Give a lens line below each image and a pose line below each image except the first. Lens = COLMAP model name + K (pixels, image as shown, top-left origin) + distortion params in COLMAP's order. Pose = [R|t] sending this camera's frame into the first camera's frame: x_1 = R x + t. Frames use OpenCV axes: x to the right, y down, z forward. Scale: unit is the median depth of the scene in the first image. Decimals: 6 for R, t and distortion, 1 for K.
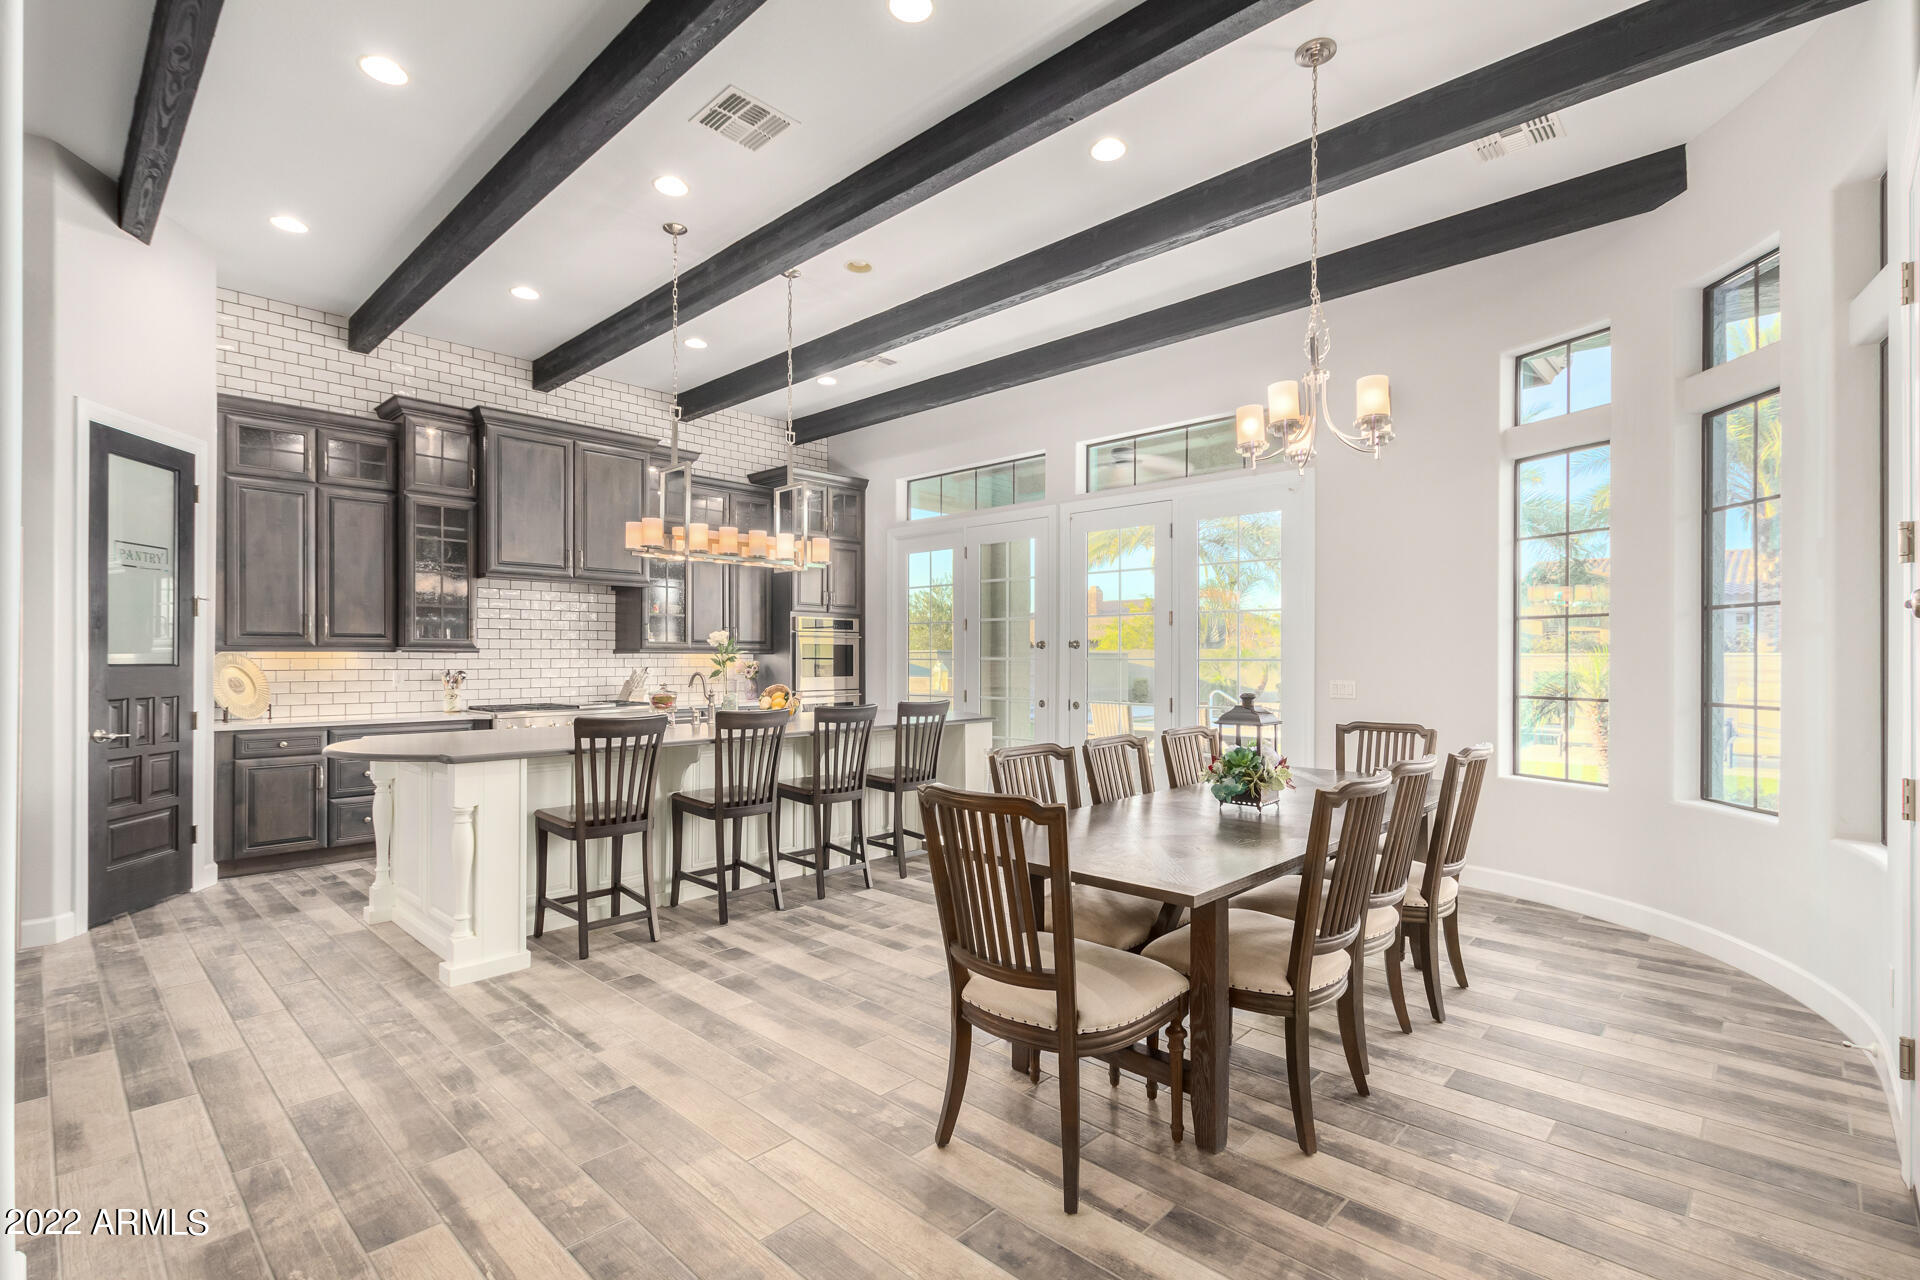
lens RADIAL K [[887.8, 0, 963.9], [0, 887.8, 650.7], [0, 0, 1]] dist [0.003410, 0.000204]
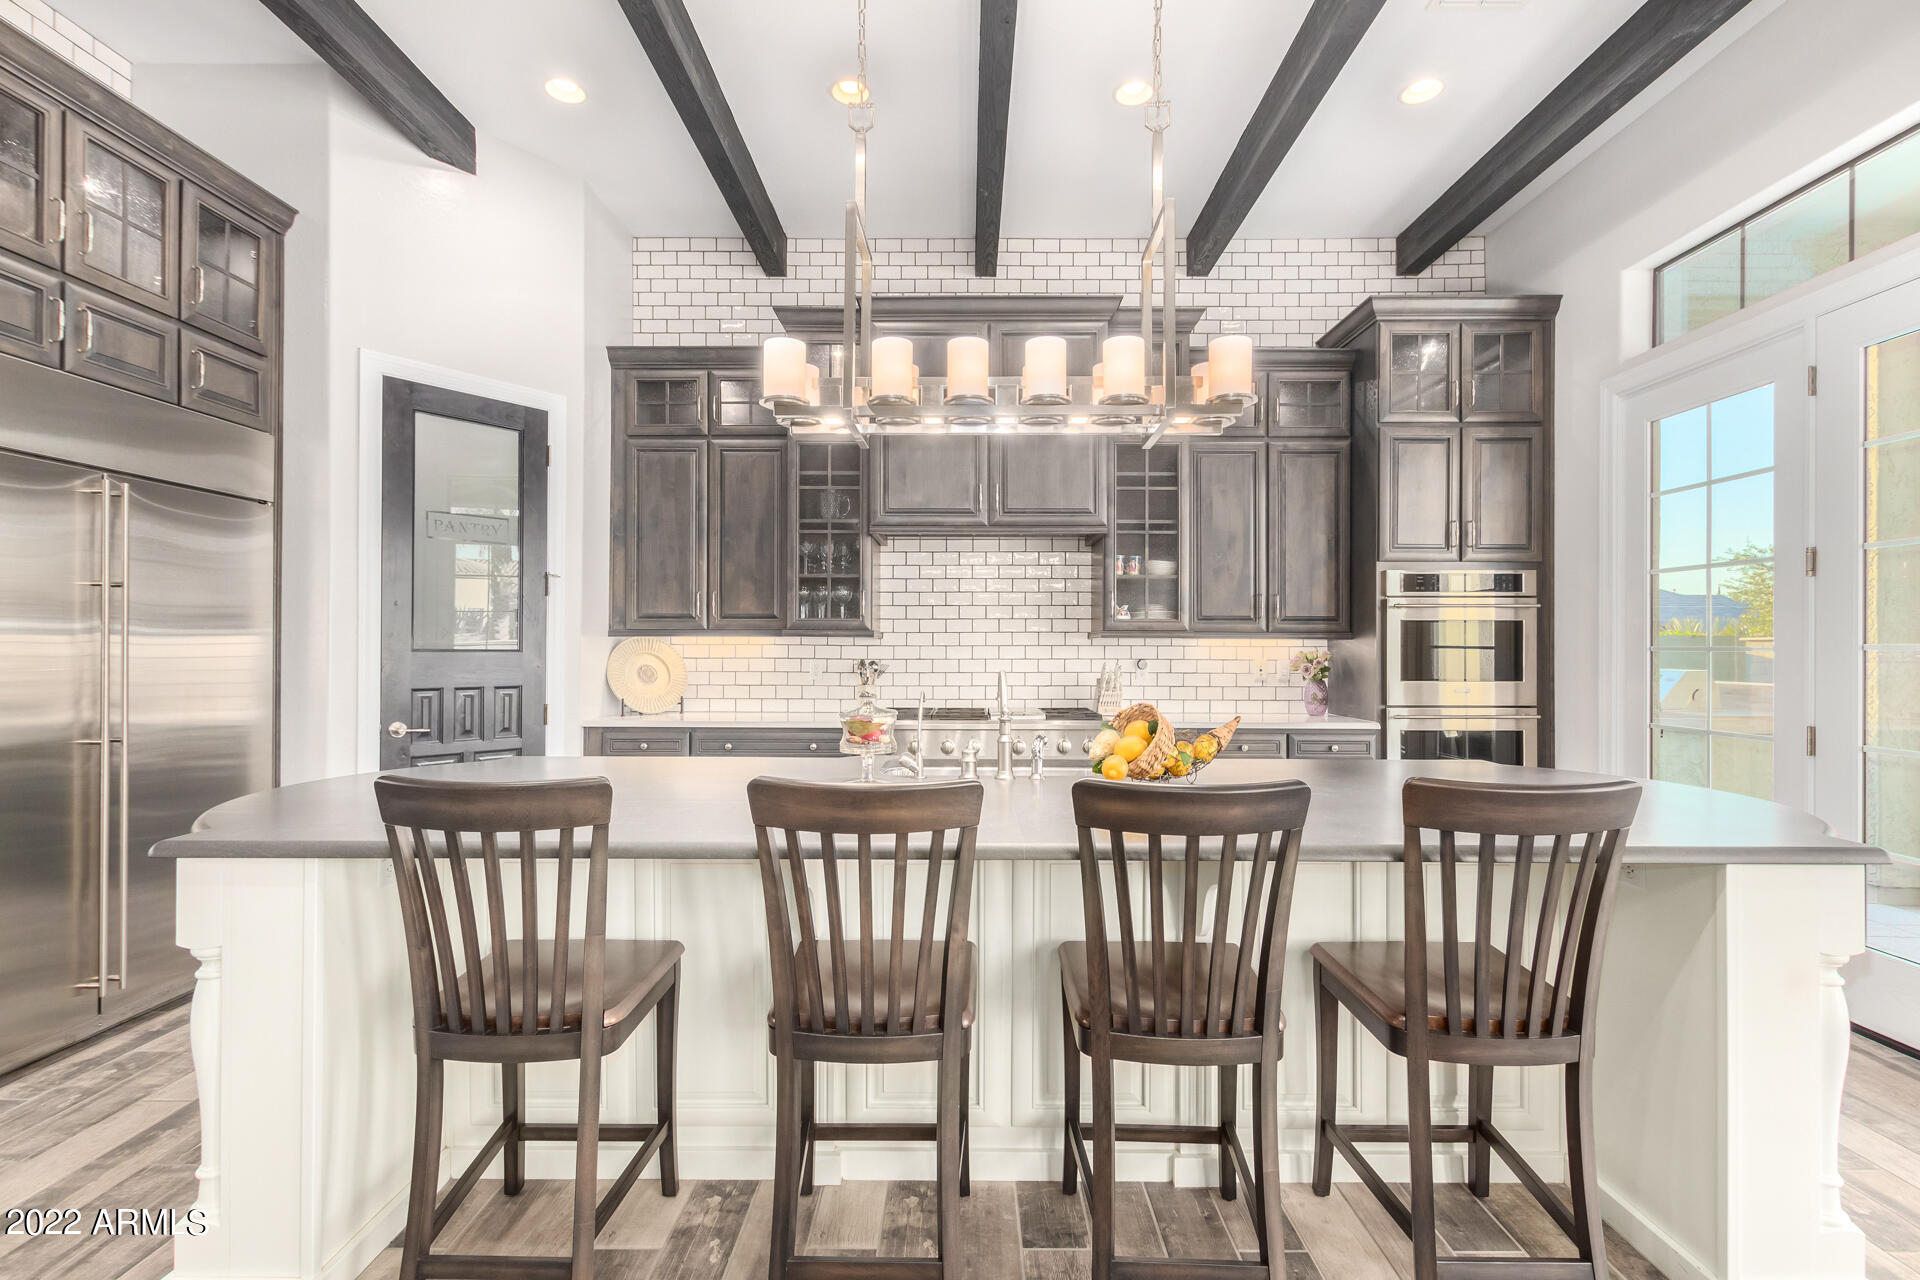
lens RADIAL K [[887.8, 0, 951.9], [0, 887.8, 642.8], [0, 0, 1]] dist [0.003410, 0.000204]
pose [[0.680458, -0.001920, -0.732784, 0.035191], [0.002937, 0.999996, 0.000108, 0.006541], [0.732781, -0.002226, 0.680461, 0.498045]]
